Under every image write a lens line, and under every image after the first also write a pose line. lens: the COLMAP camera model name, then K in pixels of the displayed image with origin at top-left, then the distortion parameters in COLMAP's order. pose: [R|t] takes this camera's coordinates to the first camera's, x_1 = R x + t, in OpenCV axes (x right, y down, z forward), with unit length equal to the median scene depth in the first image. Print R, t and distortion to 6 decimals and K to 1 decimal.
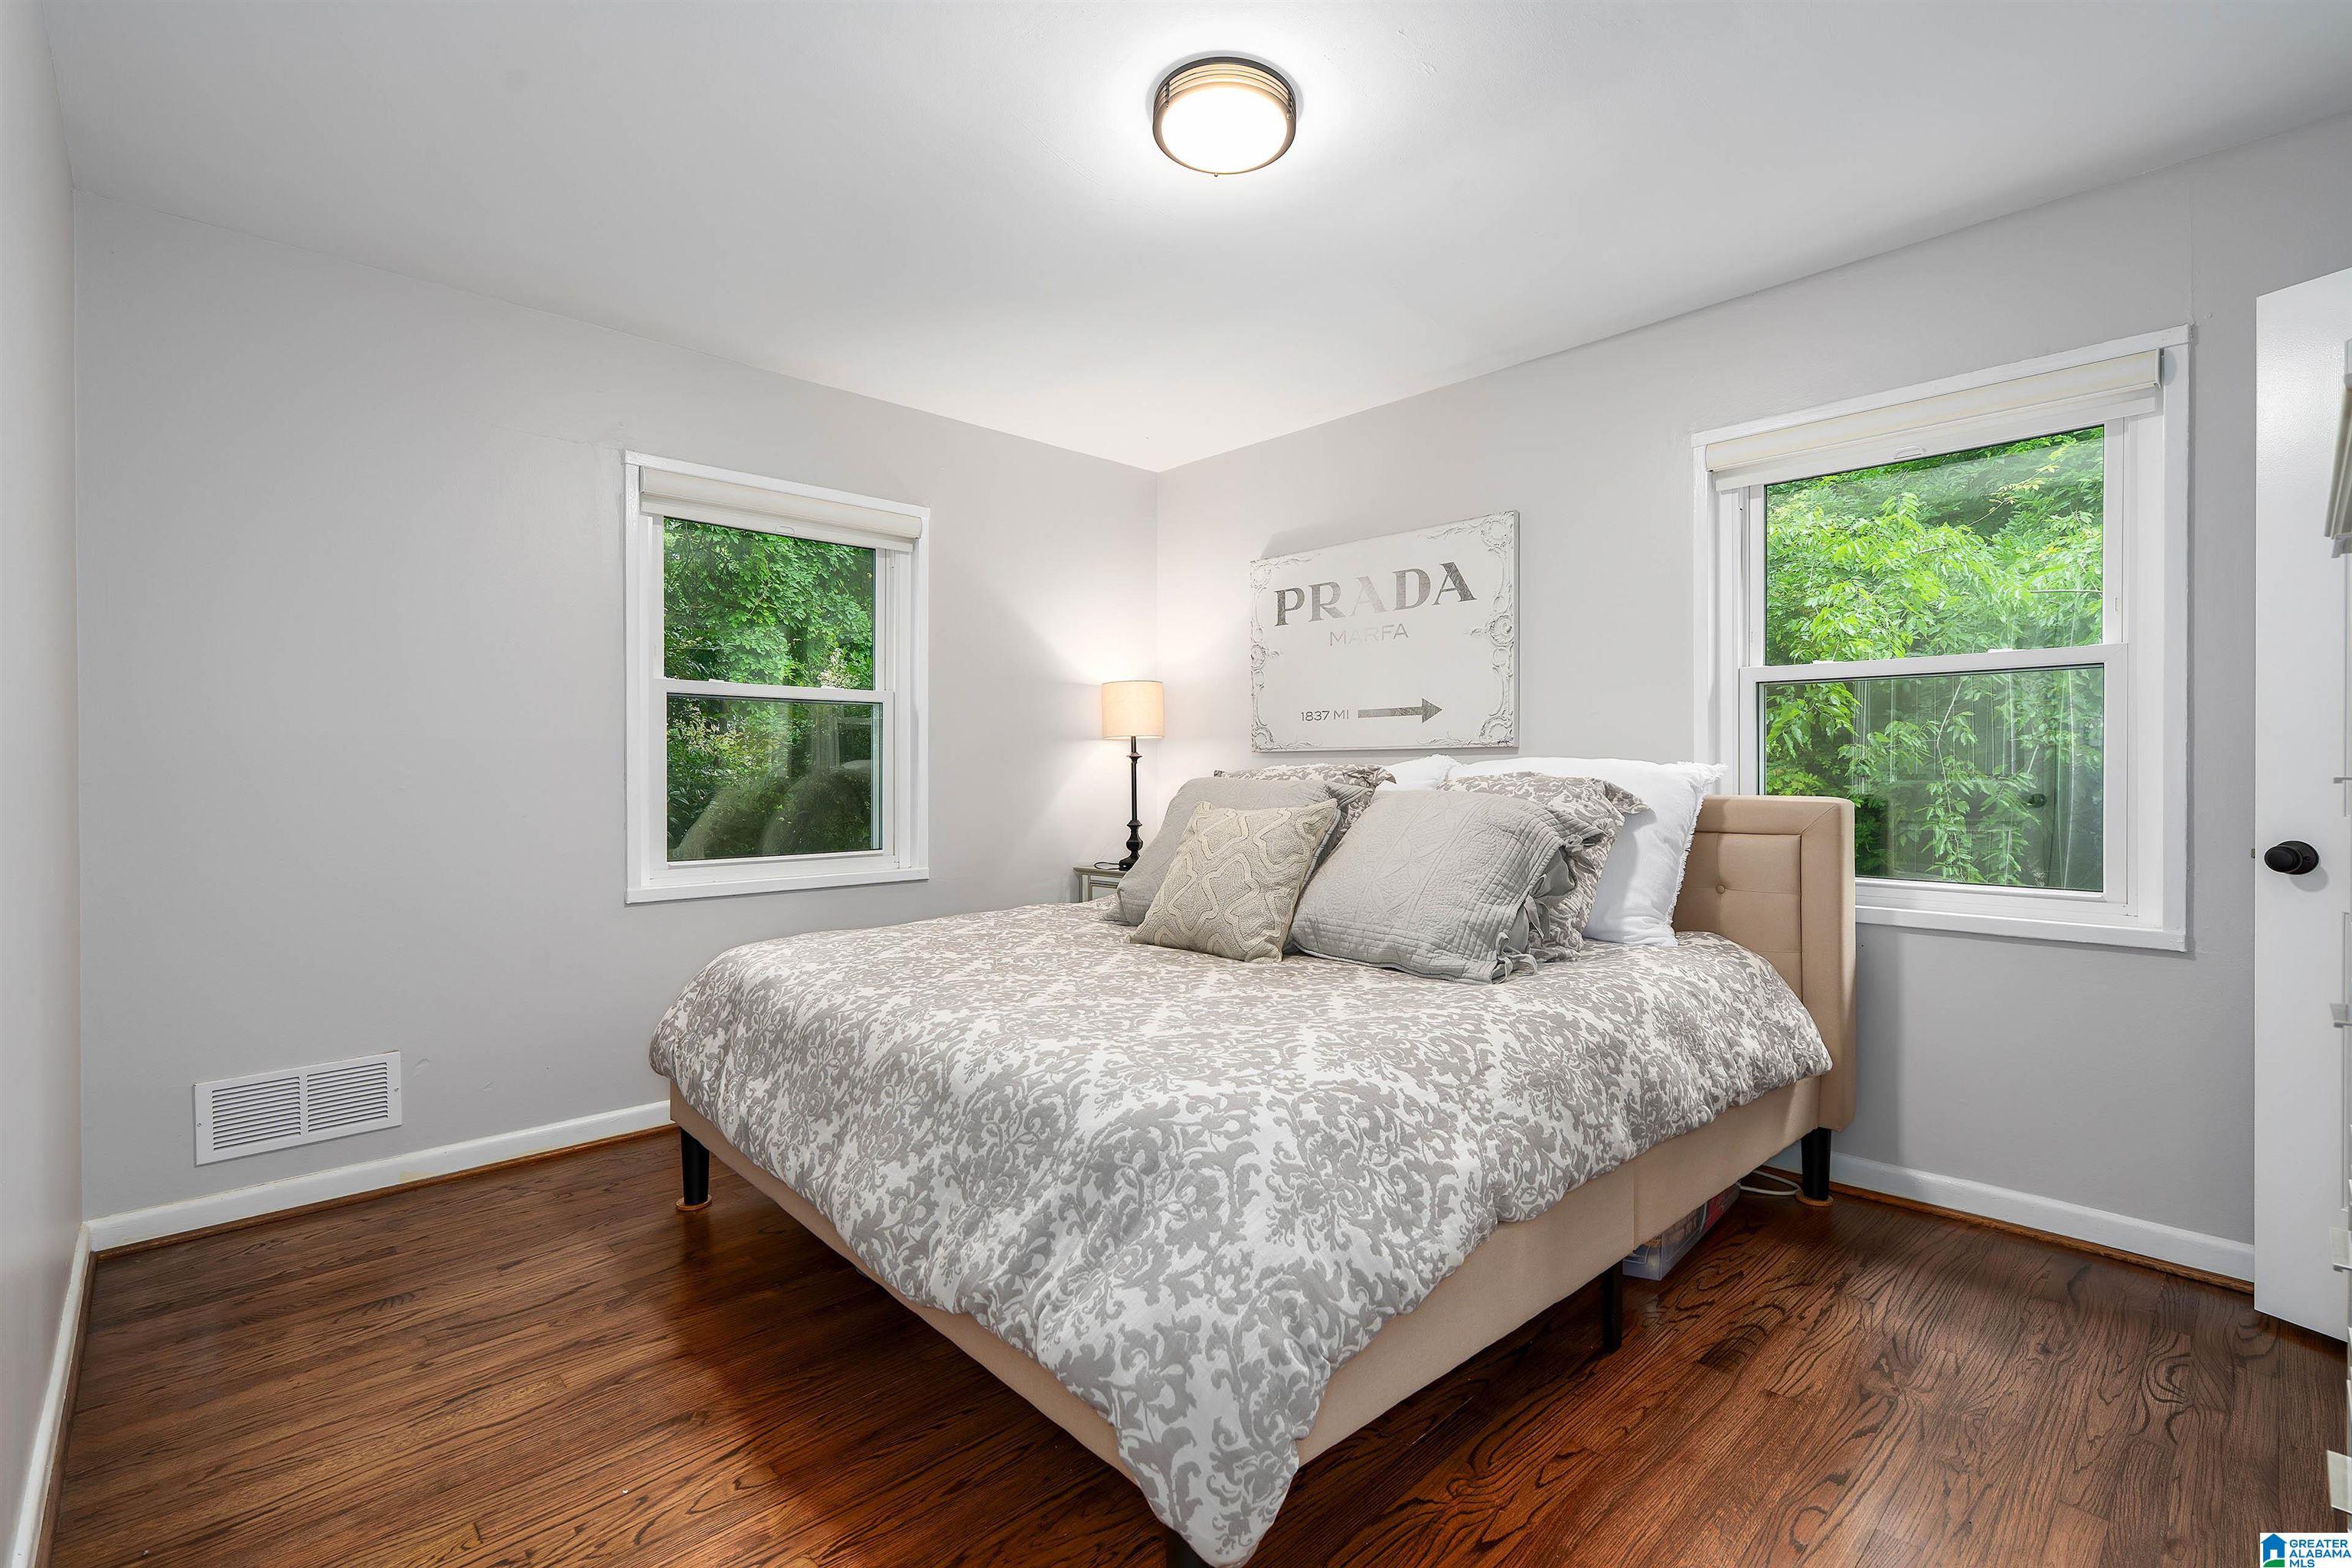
lens RADIAL K [[1035.1, 0, 1182.3], [0, 1035.1, 751.3], [0, 0, 1]] dist [-0.008055, 0.000259]
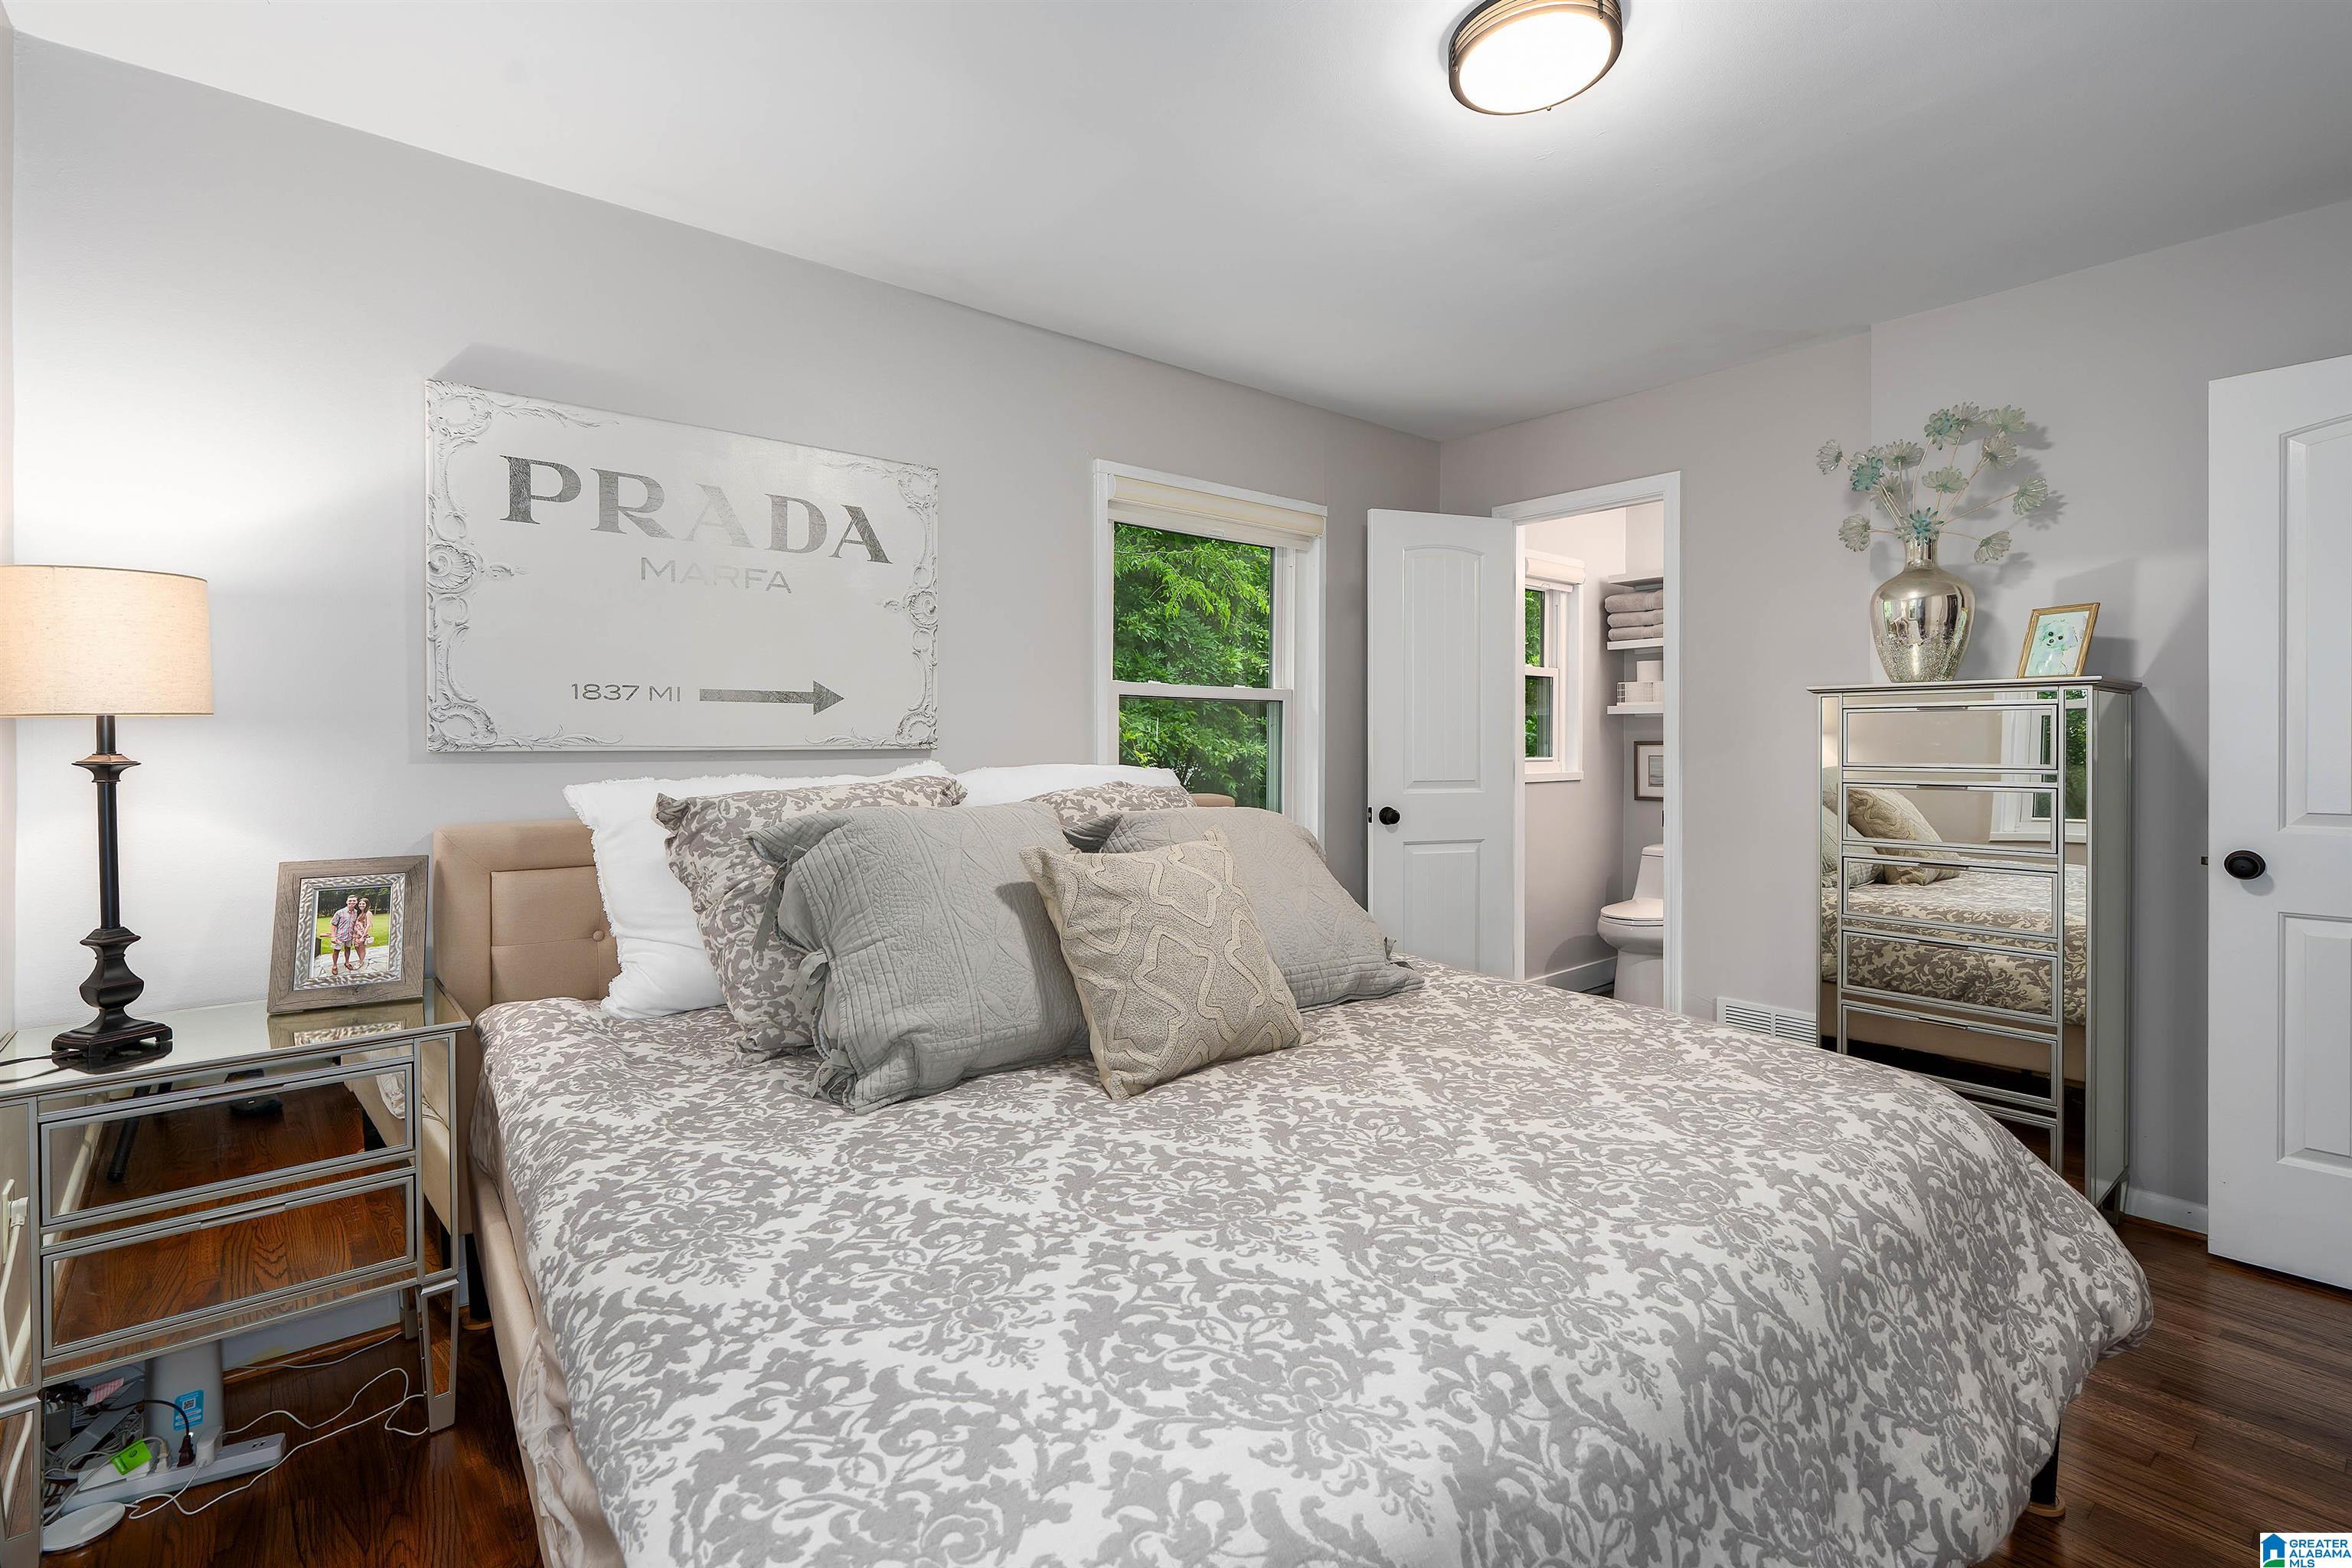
lens RADIAL K [[1035.1, 0, 1182.3], [0, 1035.1, 751.3], [0, 0, 1]] dist [-0.008055, 0.000259]
pose [[0.098662, -0.005459, 0.995106, -0.478013], [-0.018211, 0.999808, 0.007291, -0.011941], [-0.994954, -0.018841, 0.098543, 0.682248]]
